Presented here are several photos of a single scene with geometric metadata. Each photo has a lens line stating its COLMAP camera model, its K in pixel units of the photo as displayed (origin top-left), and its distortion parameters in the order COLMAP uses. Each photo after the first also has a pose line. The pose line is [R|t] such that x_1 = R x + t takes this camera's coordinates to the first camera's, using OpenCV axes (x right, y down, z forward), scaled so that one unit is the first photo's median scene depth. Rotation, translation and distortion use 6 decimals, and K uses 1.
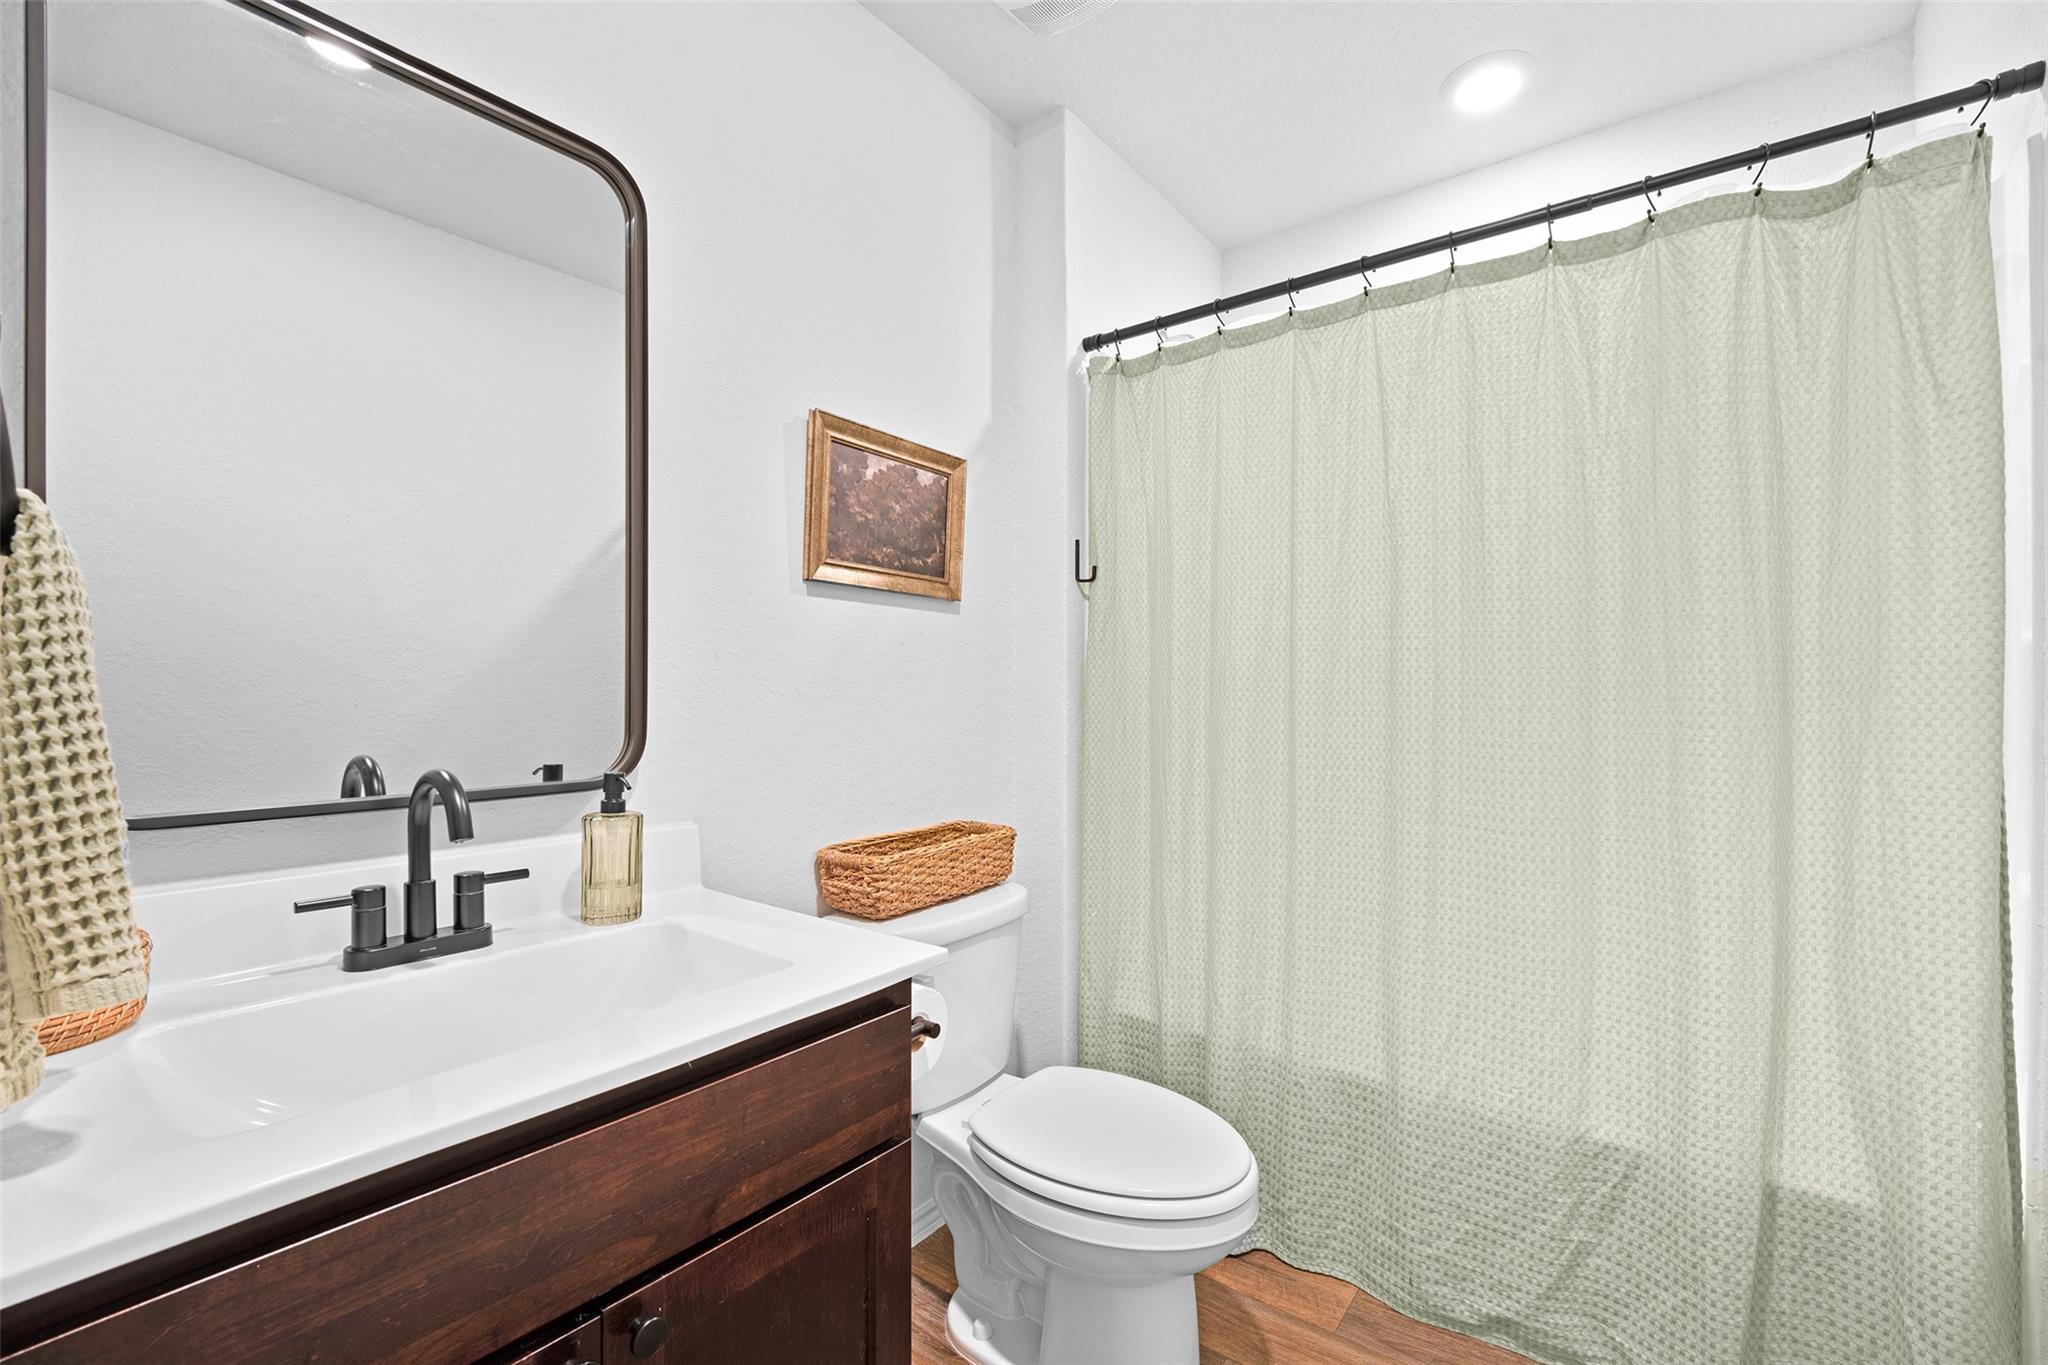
lens RADIAL K [[848.6, 0, 1018.7], [0, 848.6, 696.5], [0, 0, 1]] dist [-0.006920, -0.002945]
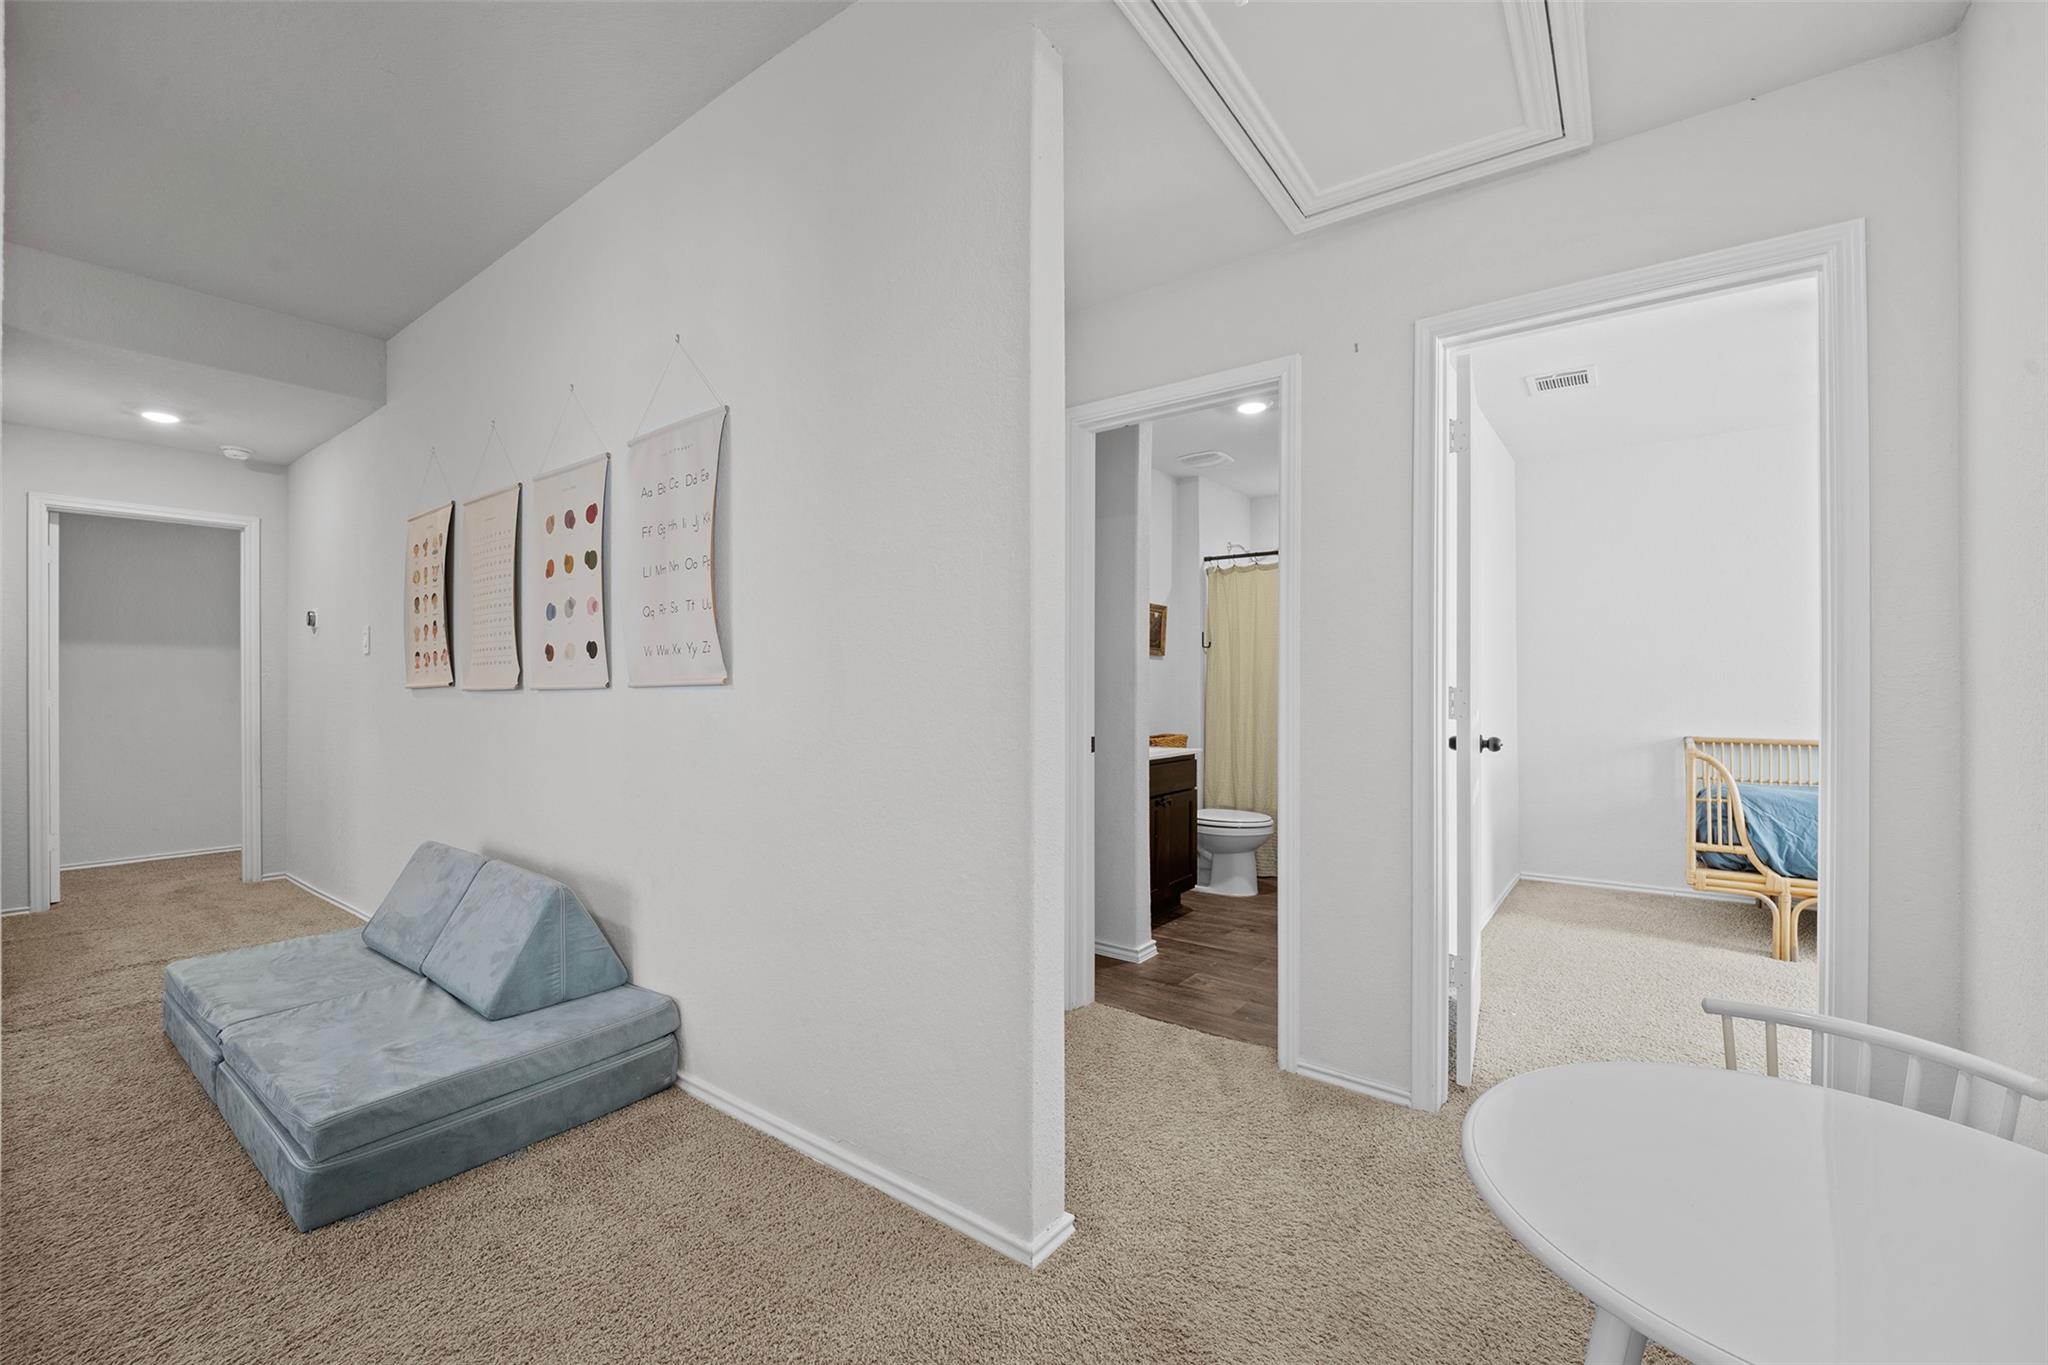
lens RADIAL K [[848.6, 0, 1023.3], [0, 848.6, 687.3], [0, 0, 1]] dist [-0.006920, -0.002945]
pose [[0.999844, -0.000283, 0.017683, -0.762320], [0.000531, 0.999902, -0.013987, 0.040707], [-0.017677, 0.013994, 0.999746, -2.341795]]
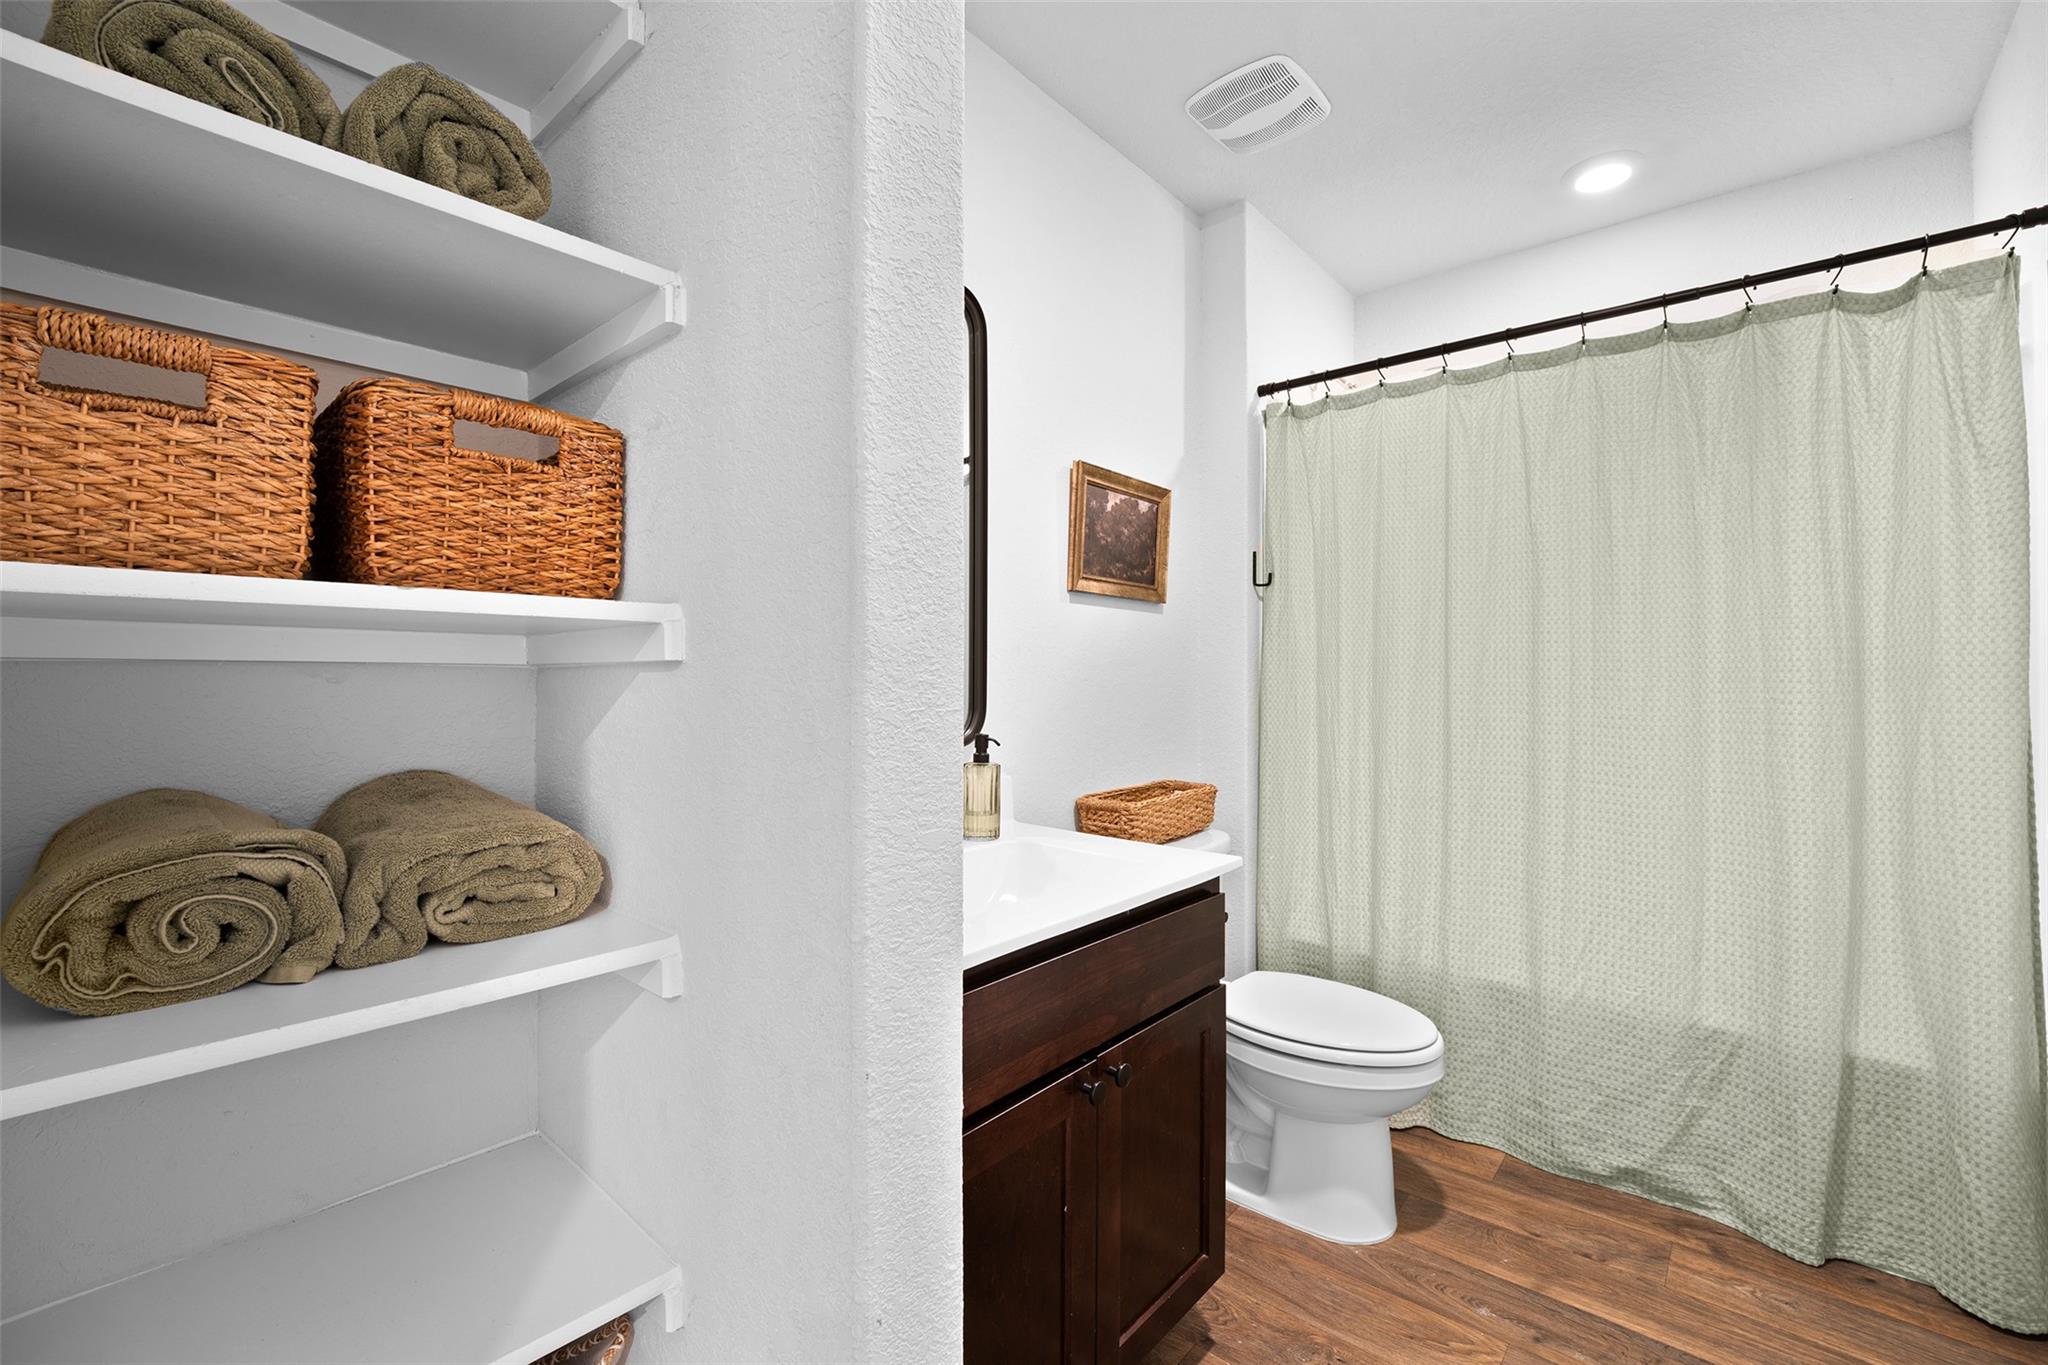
lens RADIAL K [[848.6, 0, 1022.4], [0, 848.6, 677.0], [0, 0, 1]] dist [-0.006920, -0.002945]
pose [[0.998427, -0.001626, -0.056035, -0.270558], [0.001417, 0.999992, -0.003777, -0.000258], [0.056040, 0.003692, 0.998422, -0.324906]]
